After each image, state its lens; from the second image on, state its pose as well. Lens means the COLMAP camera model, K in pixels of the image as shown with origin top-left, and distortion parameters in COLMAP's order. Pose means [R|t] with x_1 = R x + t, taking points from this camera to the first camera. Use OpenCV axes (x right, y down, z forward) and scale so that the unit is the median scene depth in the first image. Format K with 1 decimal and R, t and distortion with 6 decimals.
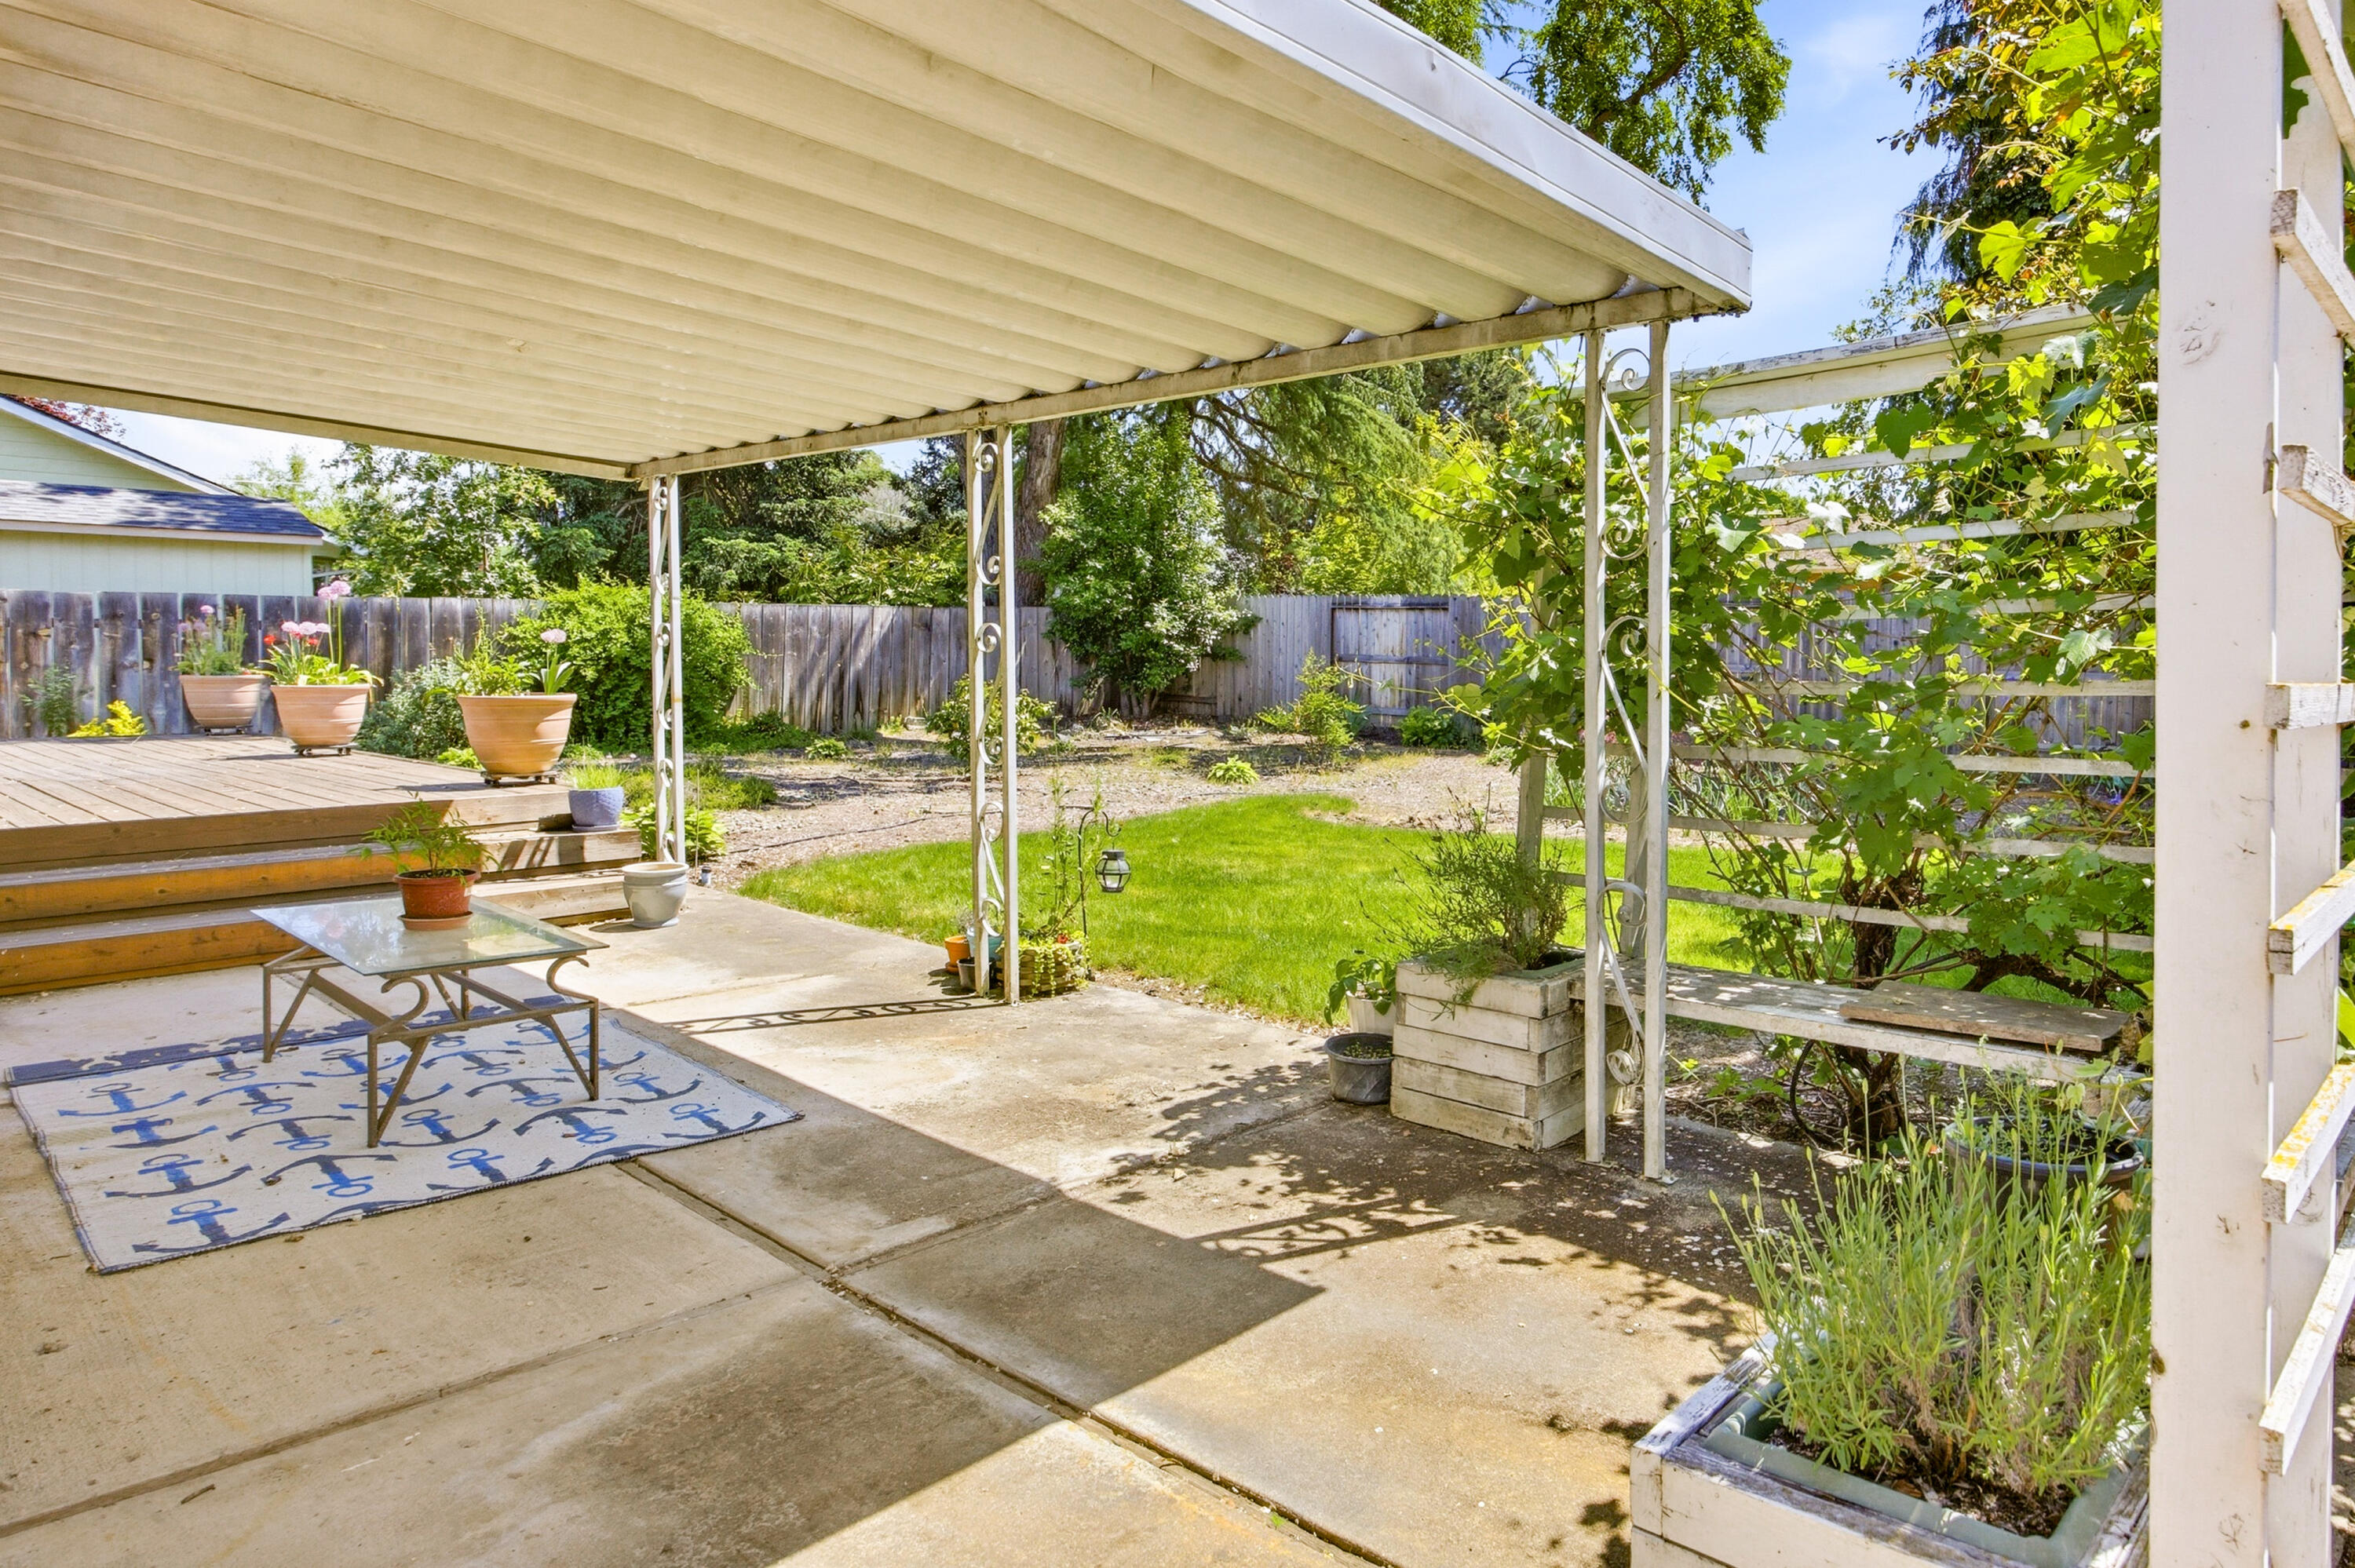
lens RADIAL K [[1955.7, 0, 1209.0], [0, 1955.7, 737.0], [0, 0, 1]] dist [-0.002242, 0.012134]
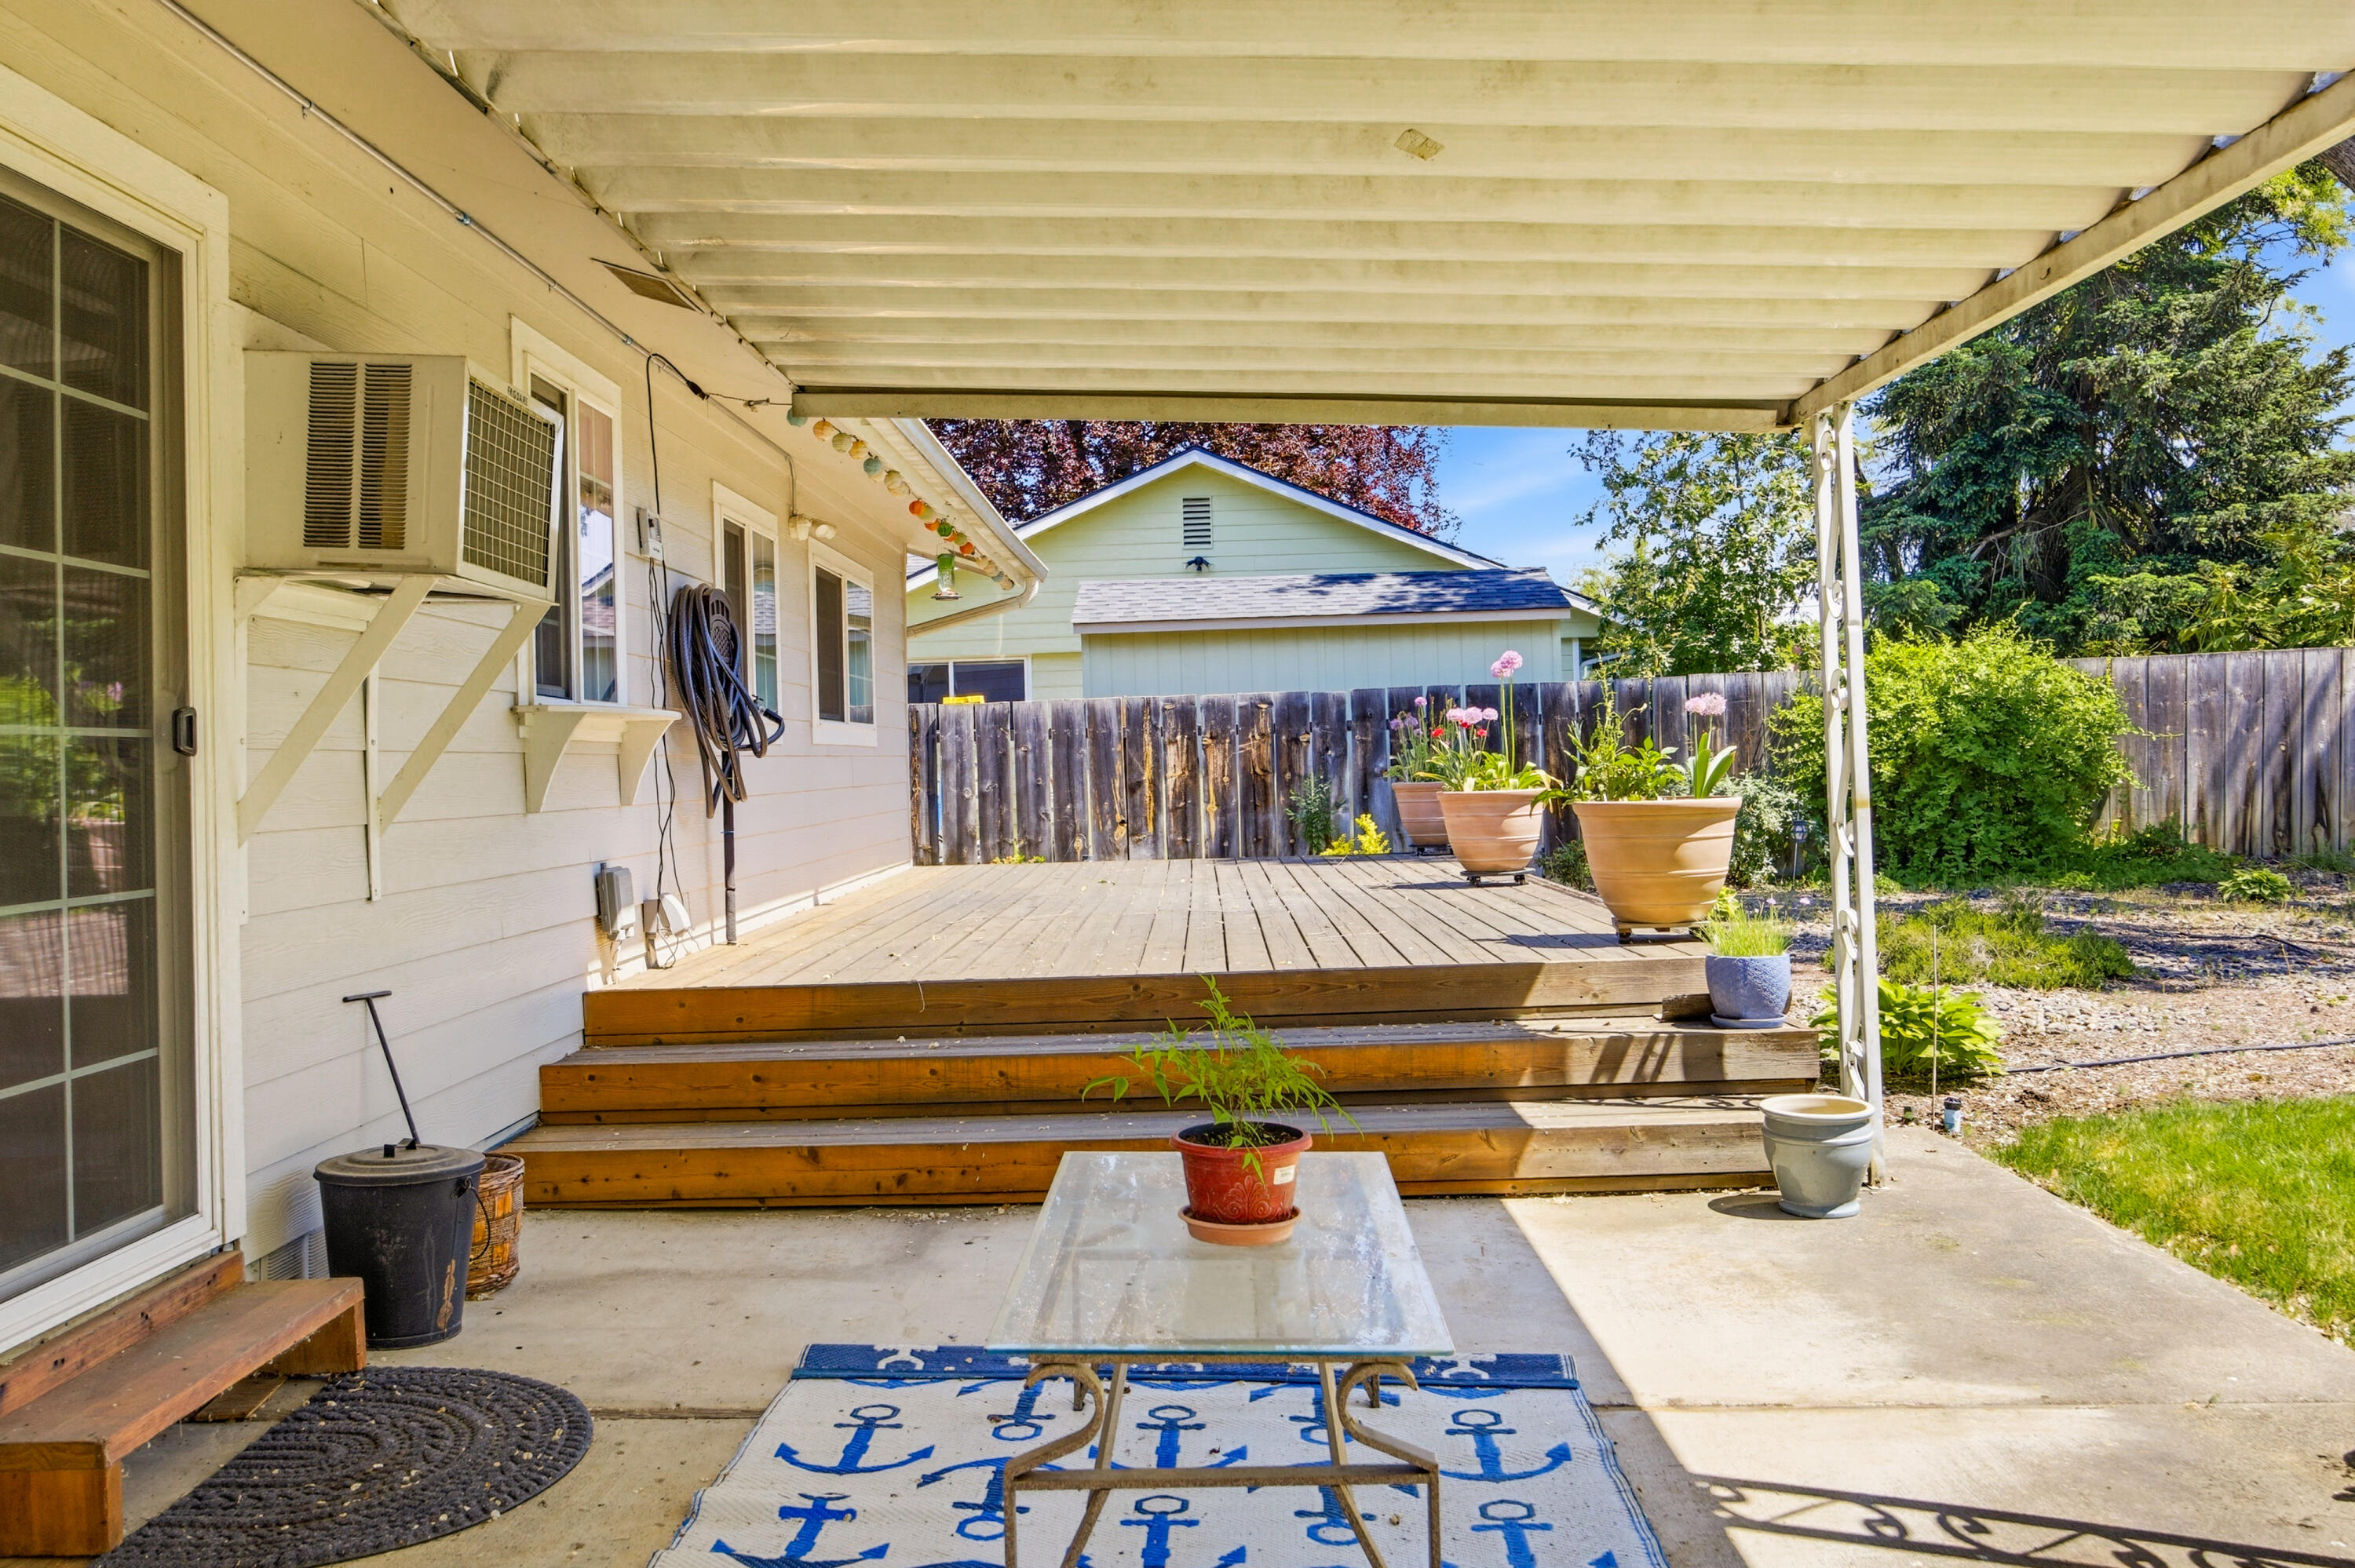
lens RADIAL K [[1955.7, 0, 1209.0], [0, 1955.7, 737.0], [0, 0, 1]] dist [-0.002242, 0.012134]
pose [[0.735679, -0.033212, -0.676516, -0.021115], [-0.005727, 0.998456, -0.055245, -0.004299], [0.677306, 0.044517, 0.734353, 0.320918]]
